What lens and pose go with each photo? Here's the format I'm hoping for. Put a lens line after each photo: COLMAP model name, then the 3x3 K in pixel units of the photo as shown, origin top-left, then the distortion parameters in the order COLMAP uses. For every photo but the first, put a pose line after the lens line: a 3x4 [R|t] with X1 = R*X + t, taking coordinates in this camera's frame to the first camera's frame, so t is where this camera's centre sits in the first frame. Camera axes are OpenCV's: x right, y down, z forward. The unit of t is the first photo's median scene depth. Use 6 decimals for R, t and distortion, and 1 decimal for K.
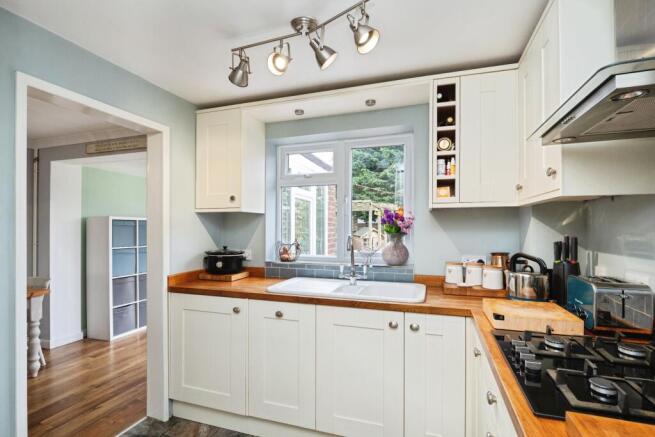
lens RADIAL K [[324.1, 0, 327.5], [0, 324.1, 218.5], [0, 0, 1]] dist [-0.002110, -0.000398]
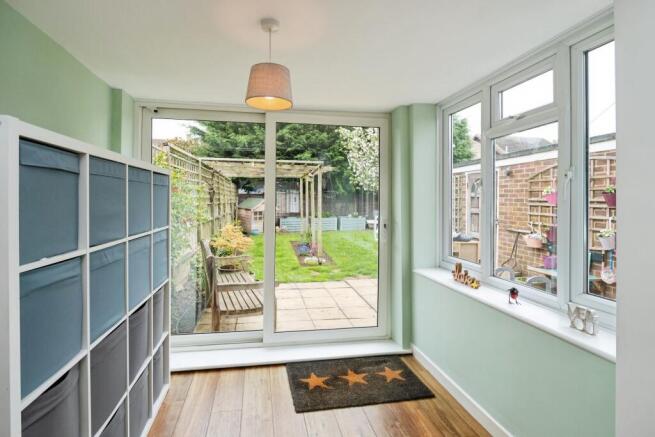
lens RADIAL K [[331.5, 0, 316.9], [0, 331.5, 200.4], [0, 0, 1]] dist [-0.000332, -0.000101]
pose [[0.878462, -0.002394, 0.477806, -1.023552], [-0.011172, 0.999611, 0.025549, 0.067098], [-0.477681, -0.027782, 0.878094, 1.247651]]
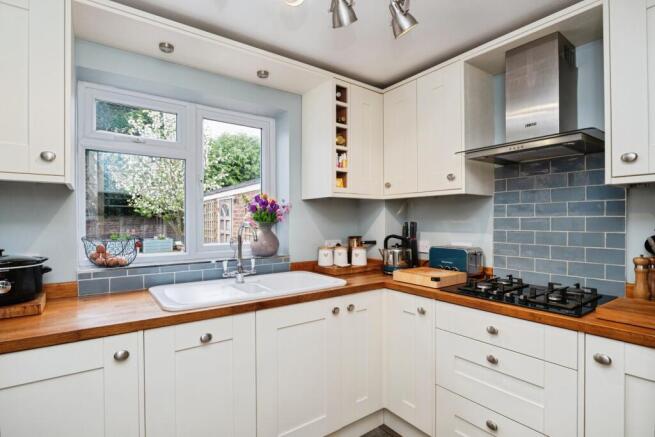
lens RADIAL K [[324.1, 0, 327.5], [0, 324.1, 218.5], [0, 0, 1]] dist [-0.002110, -0.000398]
pose [[0.579462, 0.002407, 0.814996, -0.497574], [-0.019725, 0.999744, 0.011072, 0.024046], [-0.814760, -0.022492, 0.579361, 0.343531]]
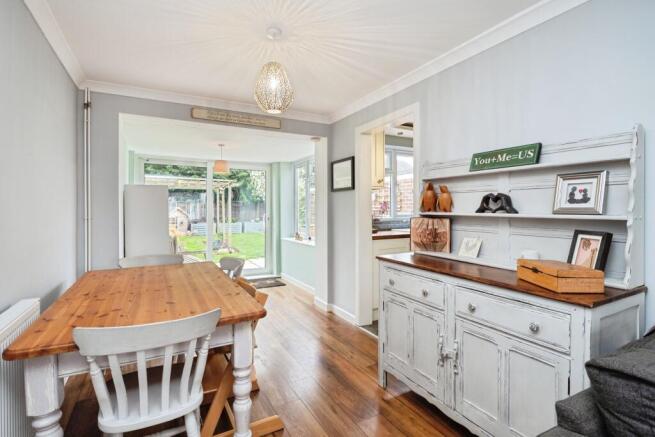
lens RADIAL K [[316.3, 0, 327.8], [0, 316.3, 210.0], [0, 0, 1]] dist [0.000835, -0.000043]
pose [[0.675829, -0.006793, 0.737027, -1.755064], [-0.015940, 0.999589, 0.023830, 0.057460], [-0.736886, -0.027854, 0.675443, 0.138671]]
